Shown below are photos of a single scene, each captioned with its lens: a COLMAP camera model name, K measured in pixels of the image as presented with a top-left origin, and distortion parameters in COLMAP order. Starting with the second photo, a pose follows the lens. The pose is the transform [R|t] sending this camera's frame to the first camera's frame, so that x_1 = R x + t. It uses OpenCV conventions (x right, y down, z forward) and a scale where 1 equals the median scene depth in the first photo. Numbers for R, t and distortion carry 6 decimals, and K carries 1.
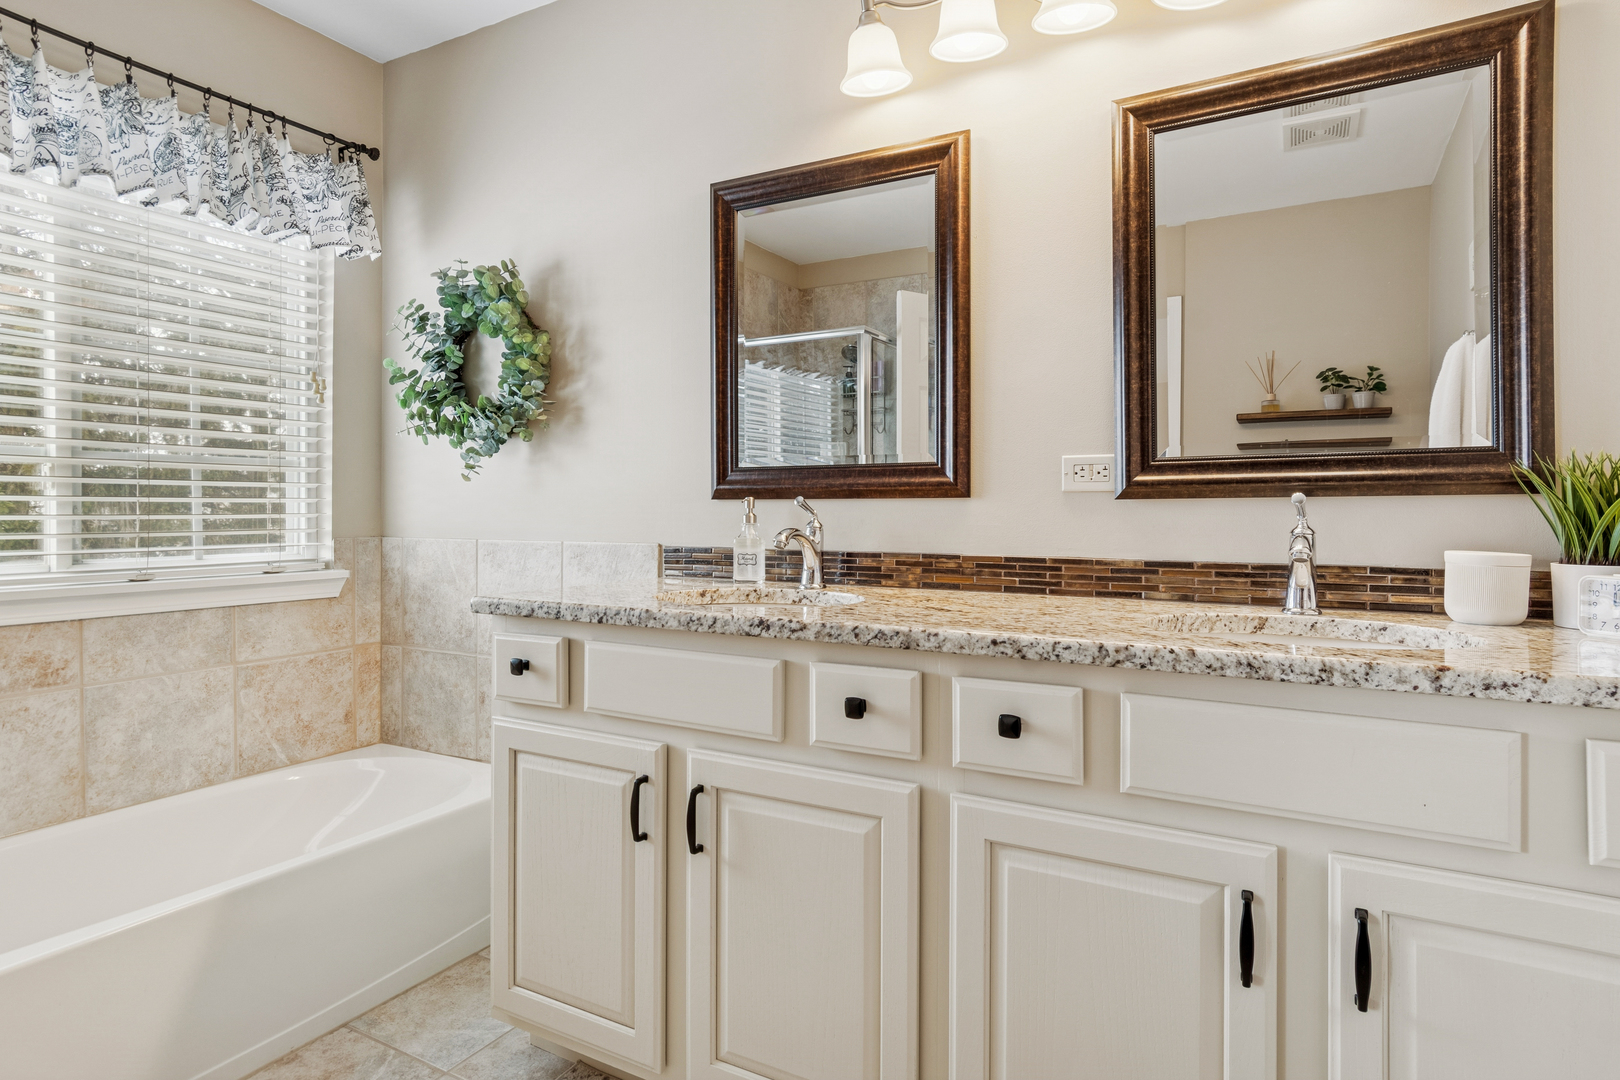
lens RADIAL K [[868.9, 0, 843.4], [0, 868.9, 521.5], [0, 0, 1]] dist [0.001526, 0.013480]
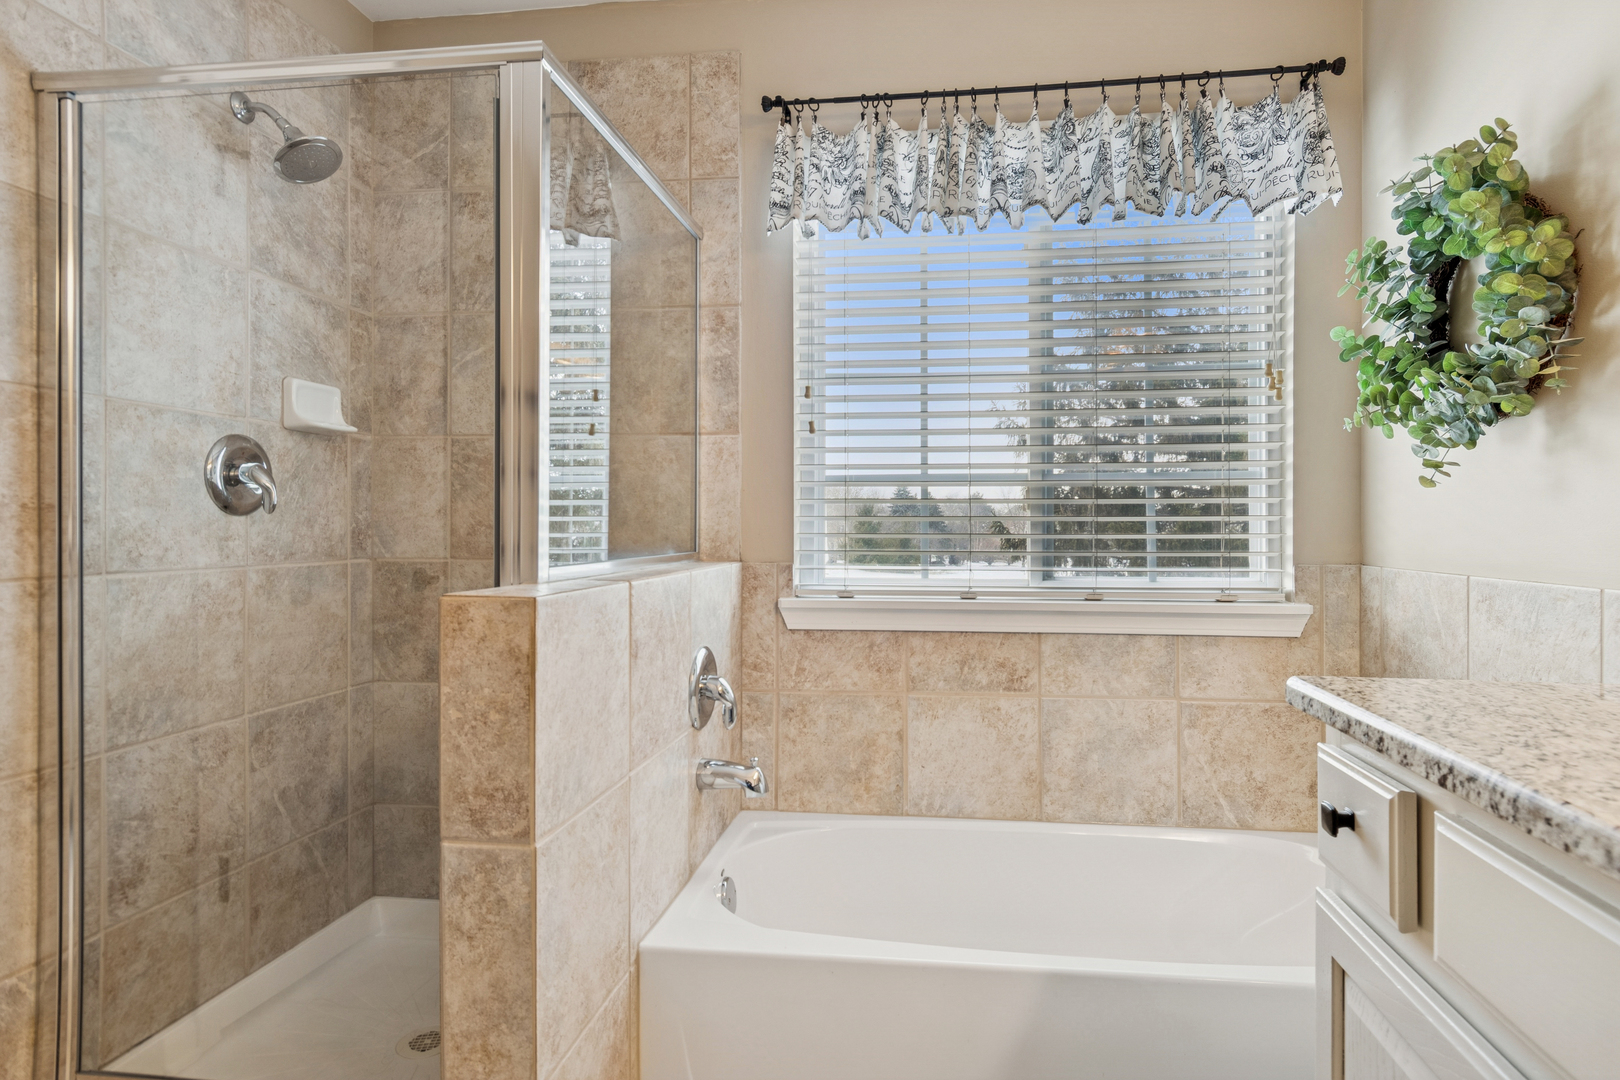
lens RADIAL K [[868.9, 0, 843.4], [0, 868.9, 521.5], [0, 0, 1]] dist [0.001526, 0.013480]
pose [[0.360994, -0.004247, -0.932558, 0.021515], [-0.011816, 0.999889, -0.009128, -0.009211], [0.932493, 0.014315, 0.360904, 0.348693]]
